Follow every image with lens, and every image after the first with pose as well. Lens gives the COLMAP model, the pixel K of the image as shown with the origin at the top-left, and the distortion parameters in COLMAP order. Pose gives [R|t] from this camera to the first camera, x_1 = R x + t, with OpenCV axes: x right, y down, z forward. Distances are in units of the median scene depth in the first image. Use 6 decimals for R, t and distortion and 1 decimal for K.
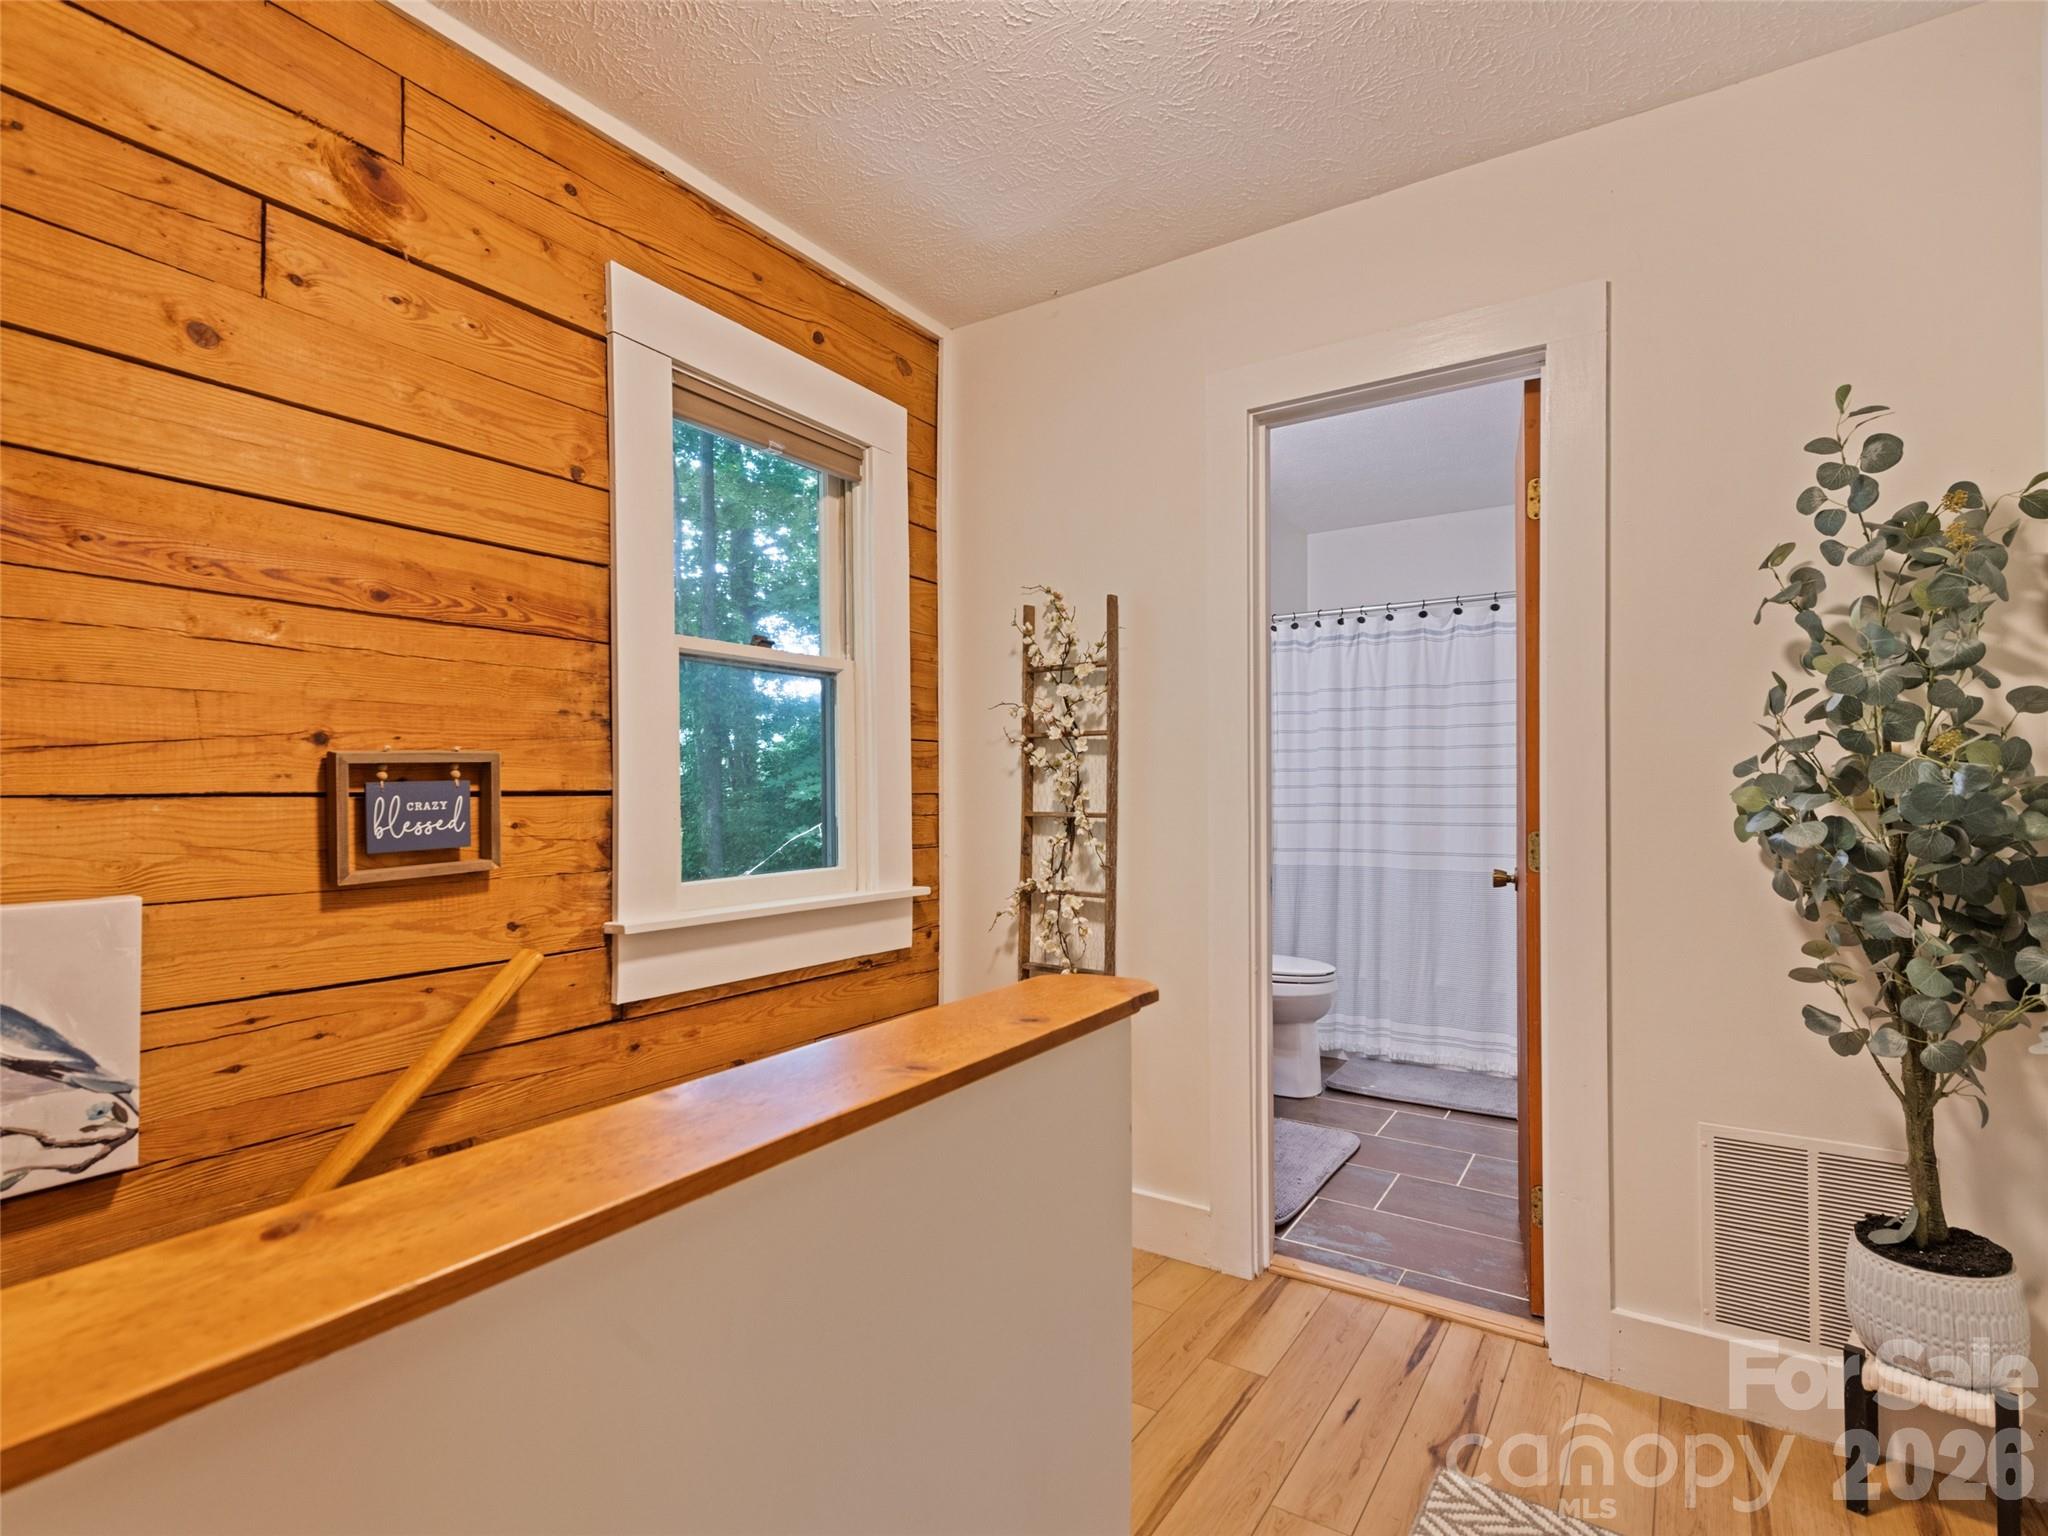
lens RADIAL K [[998.0, 0, 1019.1], [0, 998.0, 780.0], [0, 0, 1]] dist [-0.002265, -0.000080]
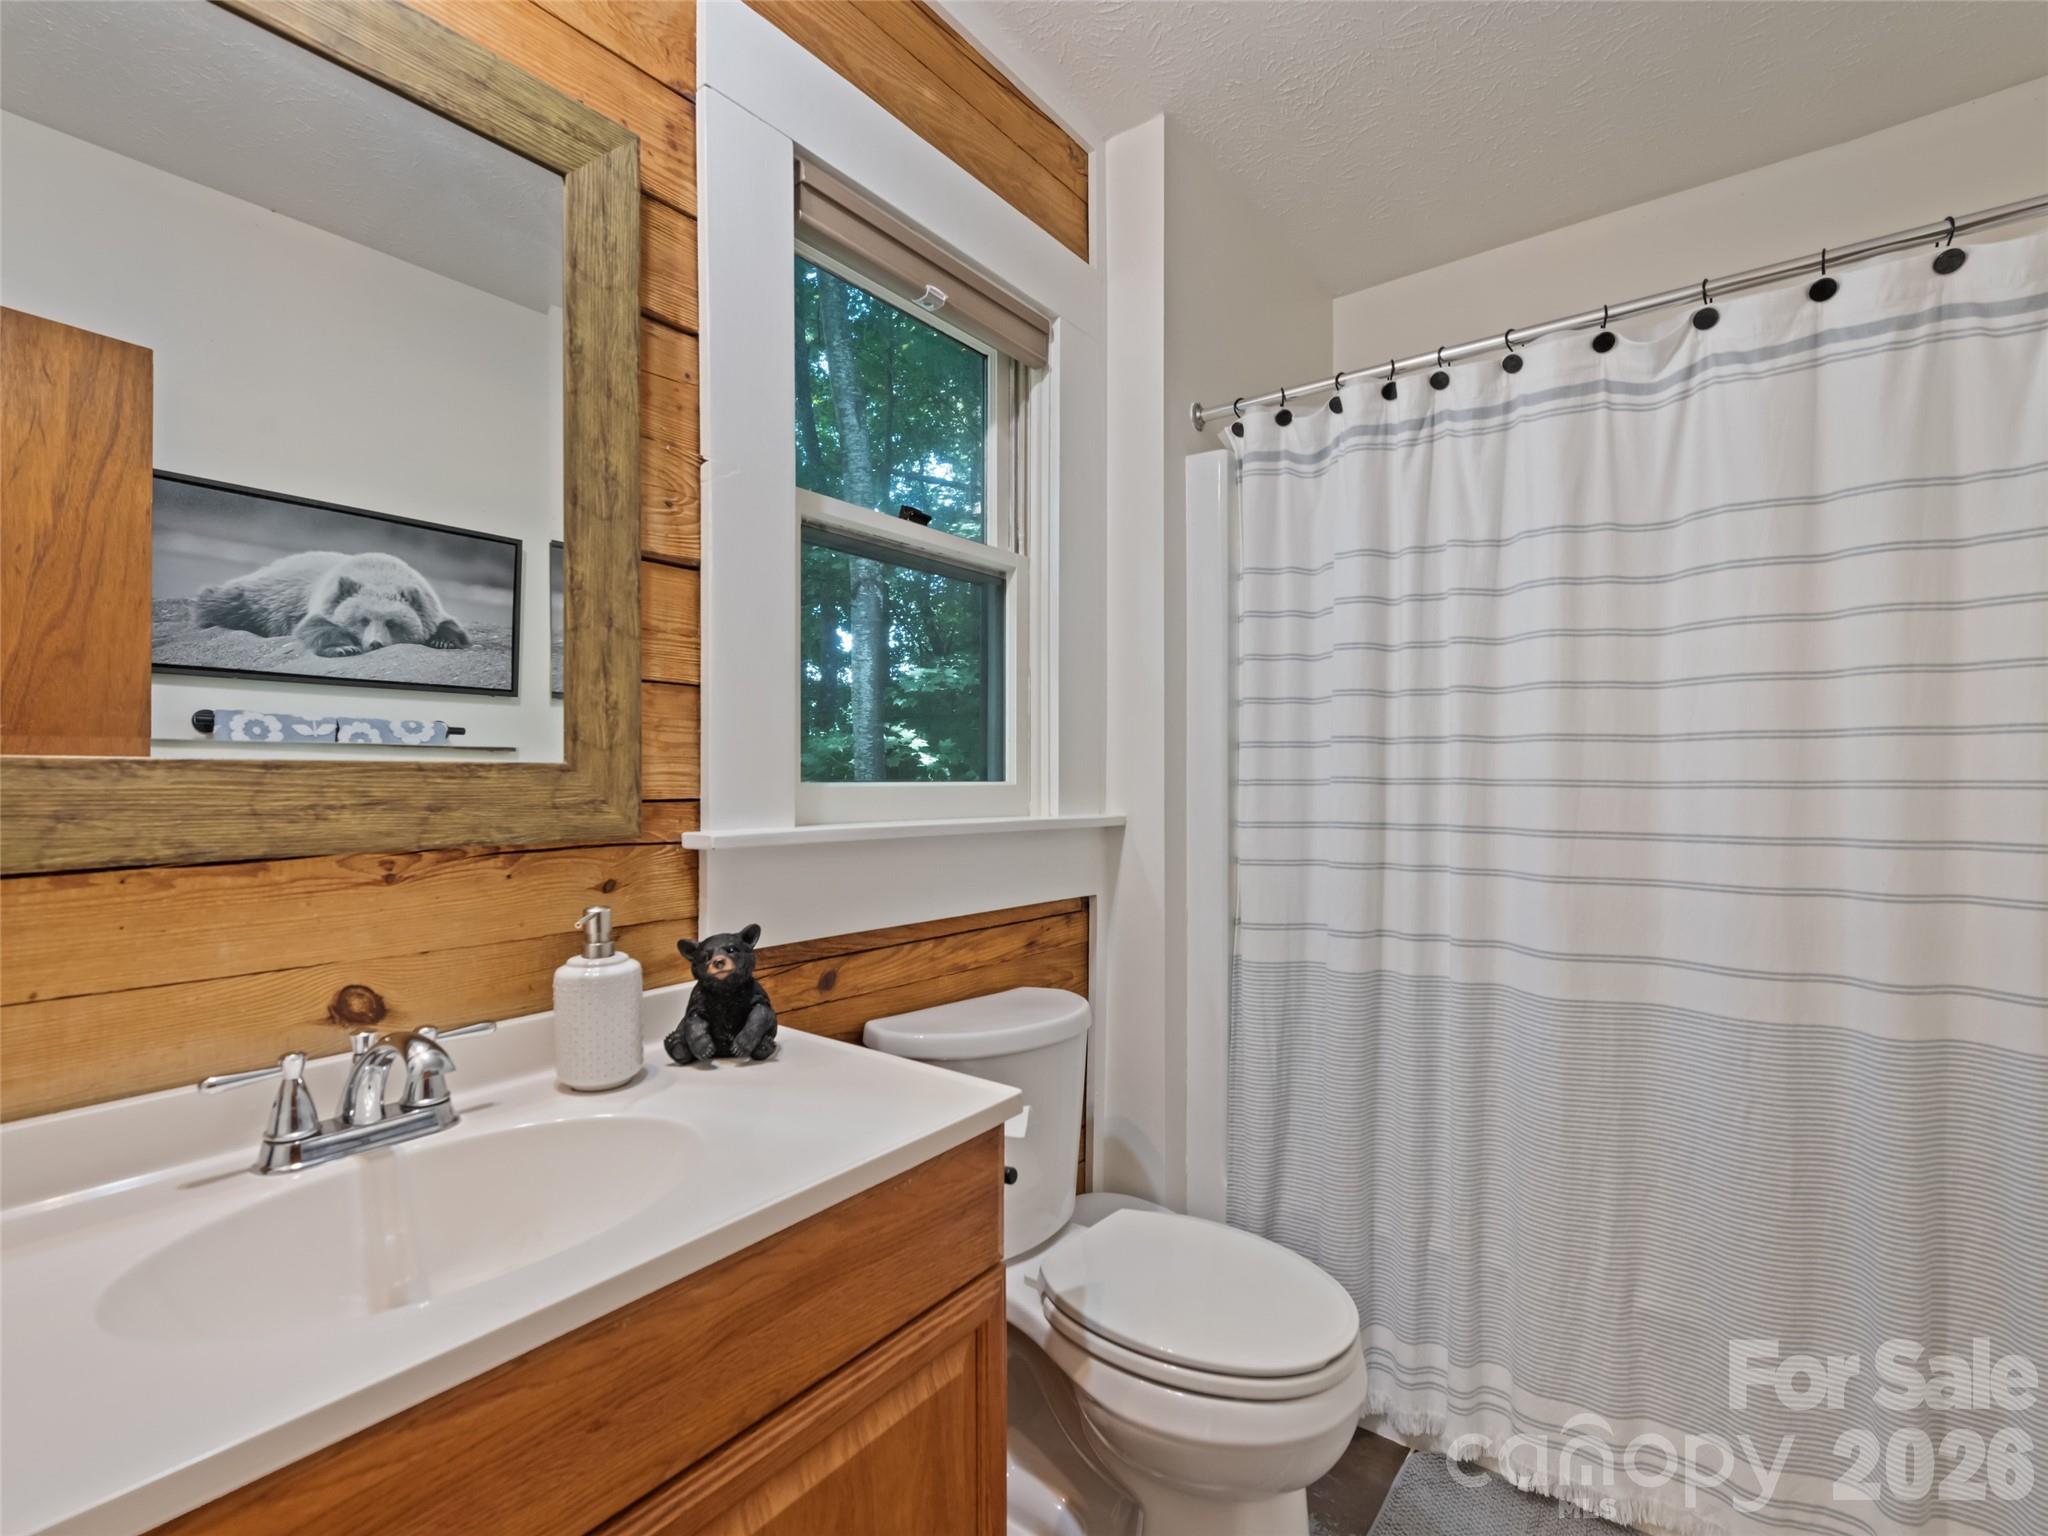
lens RADIAL K [[942.7, 0, 1035.8], [0, 942.7, 770.0], [0, 0, 1]] dist [0.004738, -0.000076]
pose [[0.997851, 0.003940, -0.065399, 0.206609], [-0.003795, 0.999990, 0.002334, 0.000694], [0.065407, -0.002081, 0.997856, 0.610937]]
